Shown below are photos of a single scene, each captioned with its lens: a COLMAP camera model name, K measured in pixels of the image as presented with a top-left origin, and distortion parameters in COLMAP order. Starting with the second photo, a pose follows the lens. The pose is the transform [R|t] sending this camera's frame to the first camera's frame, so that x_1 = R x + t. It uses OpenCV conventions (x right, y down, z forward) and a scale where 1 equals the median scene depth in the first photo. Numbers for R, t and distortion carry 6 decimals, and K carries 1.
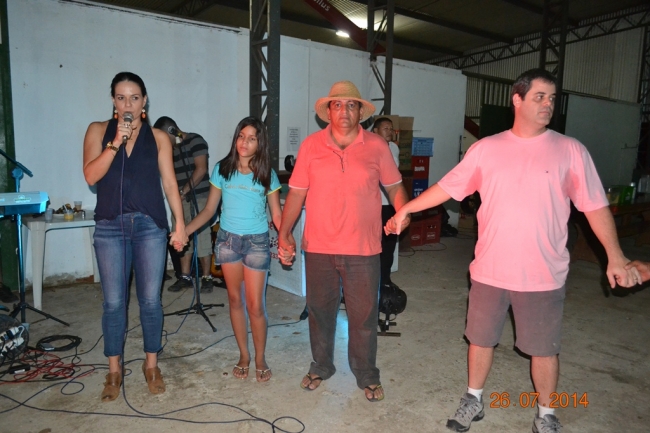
lens RADIAL K [[494.4, 0, 342.6], [0, 494.4, 216.1], [0, 0, 1]] dist [0.001041, -0.003673]
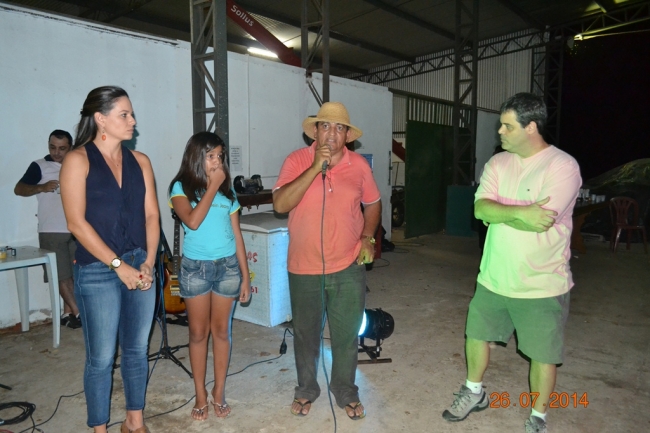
lens RADIAL K [[494.4, 0, 342.6], [0, 494.4, 216.1], [0, 0, 1]] dist [0.001041, -0.003673]
pose [[0.980968, -0.043319, 0.189277, -0.102933], [0.049317, 0.998416, -0.027093, -0.012404], [-0.187804, 0.035912, 0.981550, 0.048690]]
